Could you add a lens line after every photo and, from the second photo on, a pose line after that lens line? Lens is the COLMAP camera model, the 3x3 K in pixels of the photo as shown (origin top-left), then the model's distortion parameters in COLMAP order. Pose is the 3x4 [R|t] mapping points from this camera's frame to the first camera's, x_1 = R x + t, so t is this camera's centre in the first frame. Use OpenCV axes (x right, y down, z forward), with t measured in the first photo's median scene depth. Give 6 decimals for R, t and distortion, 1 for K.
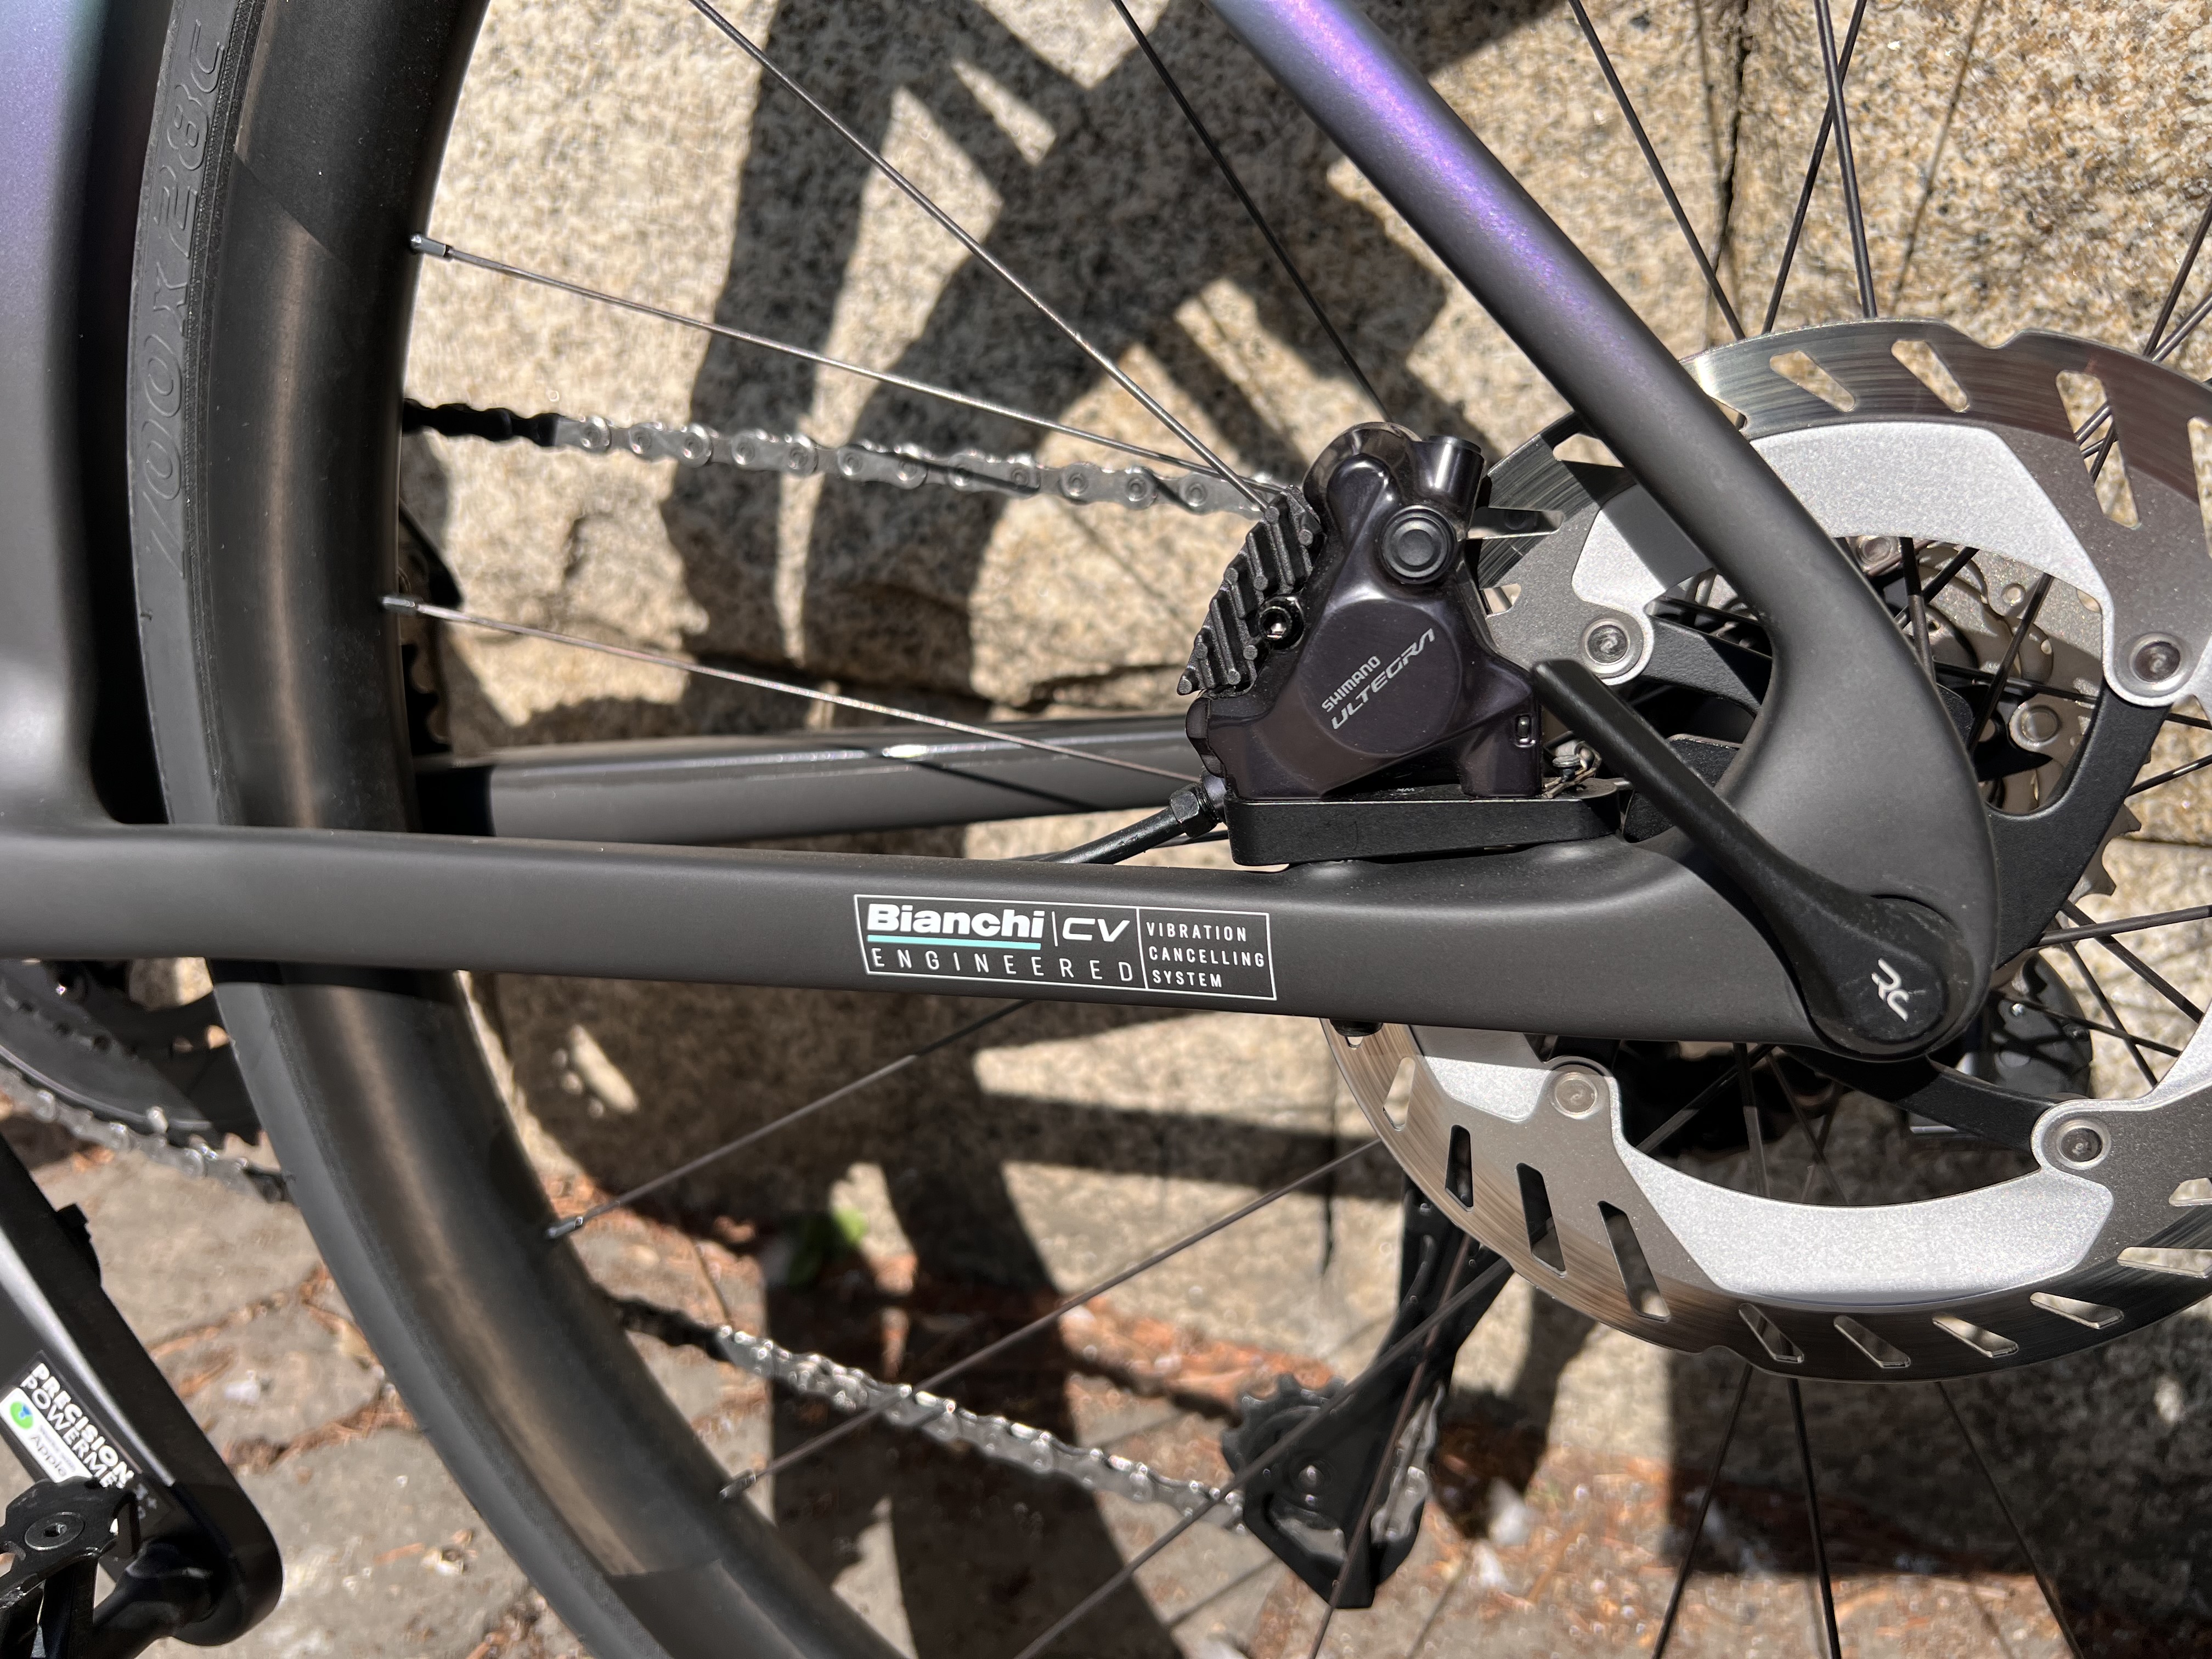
lens RADIAL K [[1726.4, 0, 1109.4], [0, 1726.4, 846.4], [0, 0, 1]] dist [-0.028902, -0.006214]
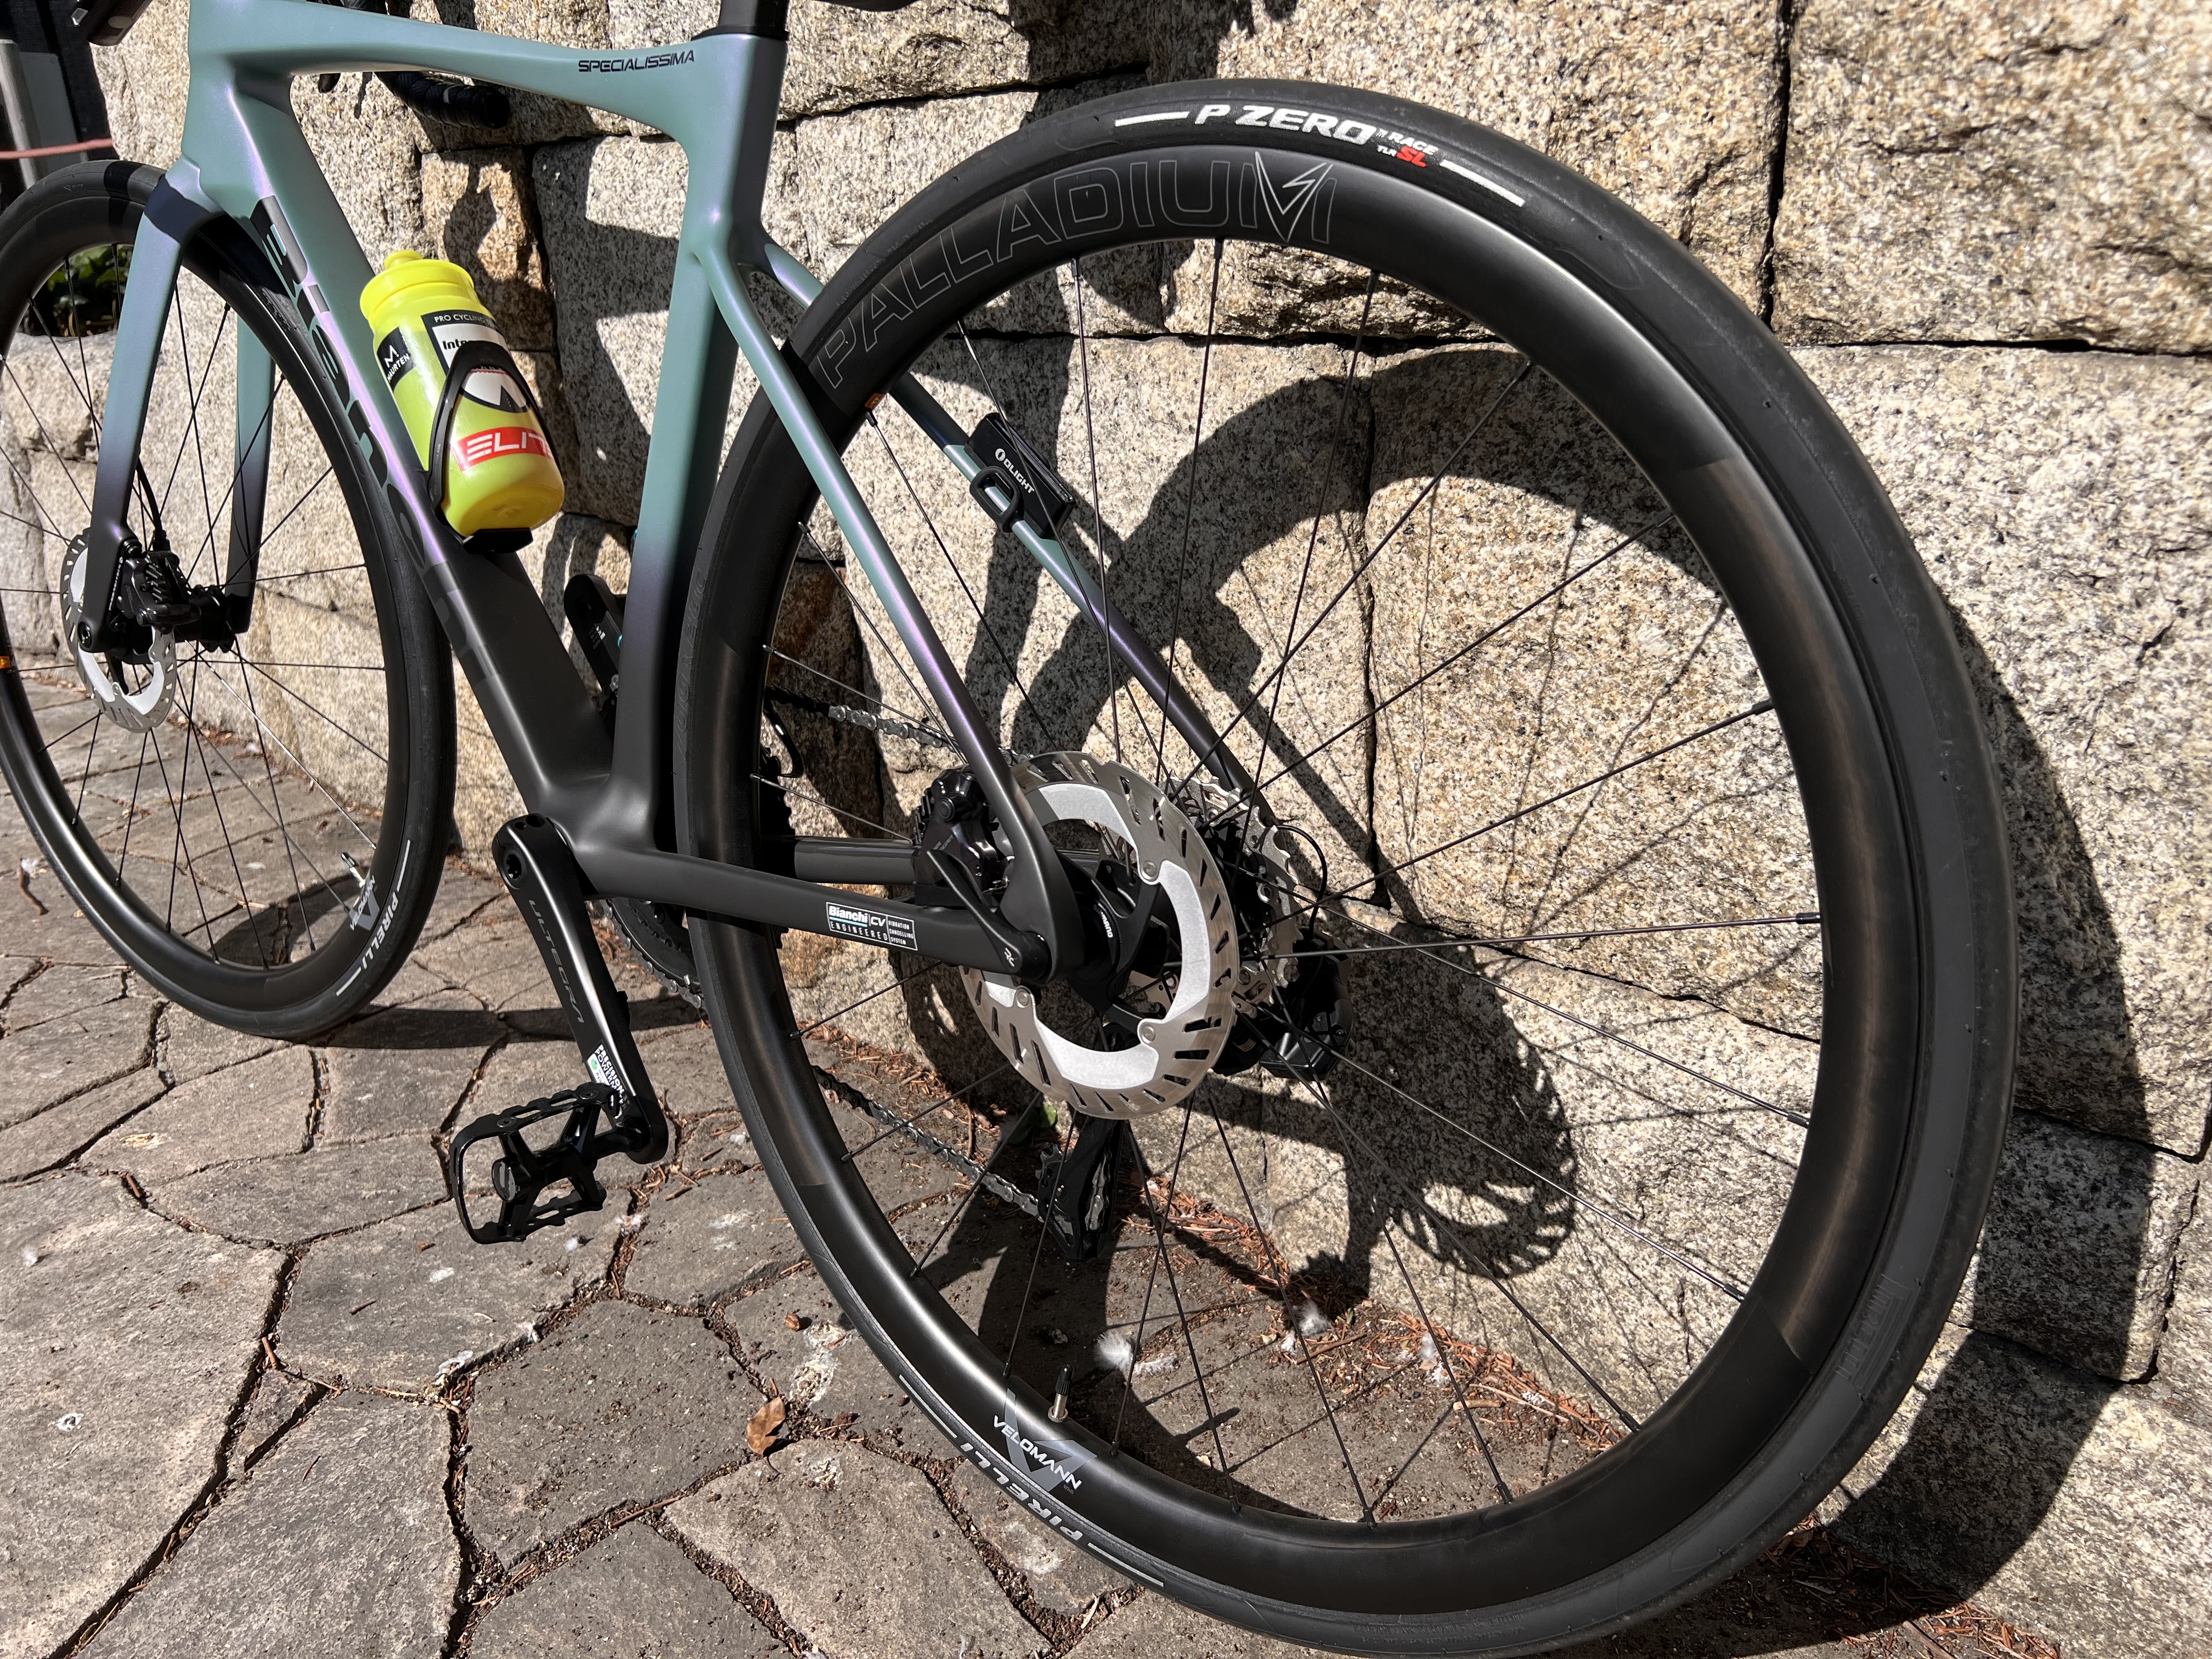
lens RADIAL K [[1726.4, 0, 1107.0], [0, 1726.4, 823.0], [0, 0, 1]] dist [-0.028902, -0.006214]
pose [[0.906111, 0.097396, -0.411675, 0.929347], [-0.118619, 0.992593, -0.026253, -0.058124], [0.406069, 0.072621, 0.910952, -0.936440]]
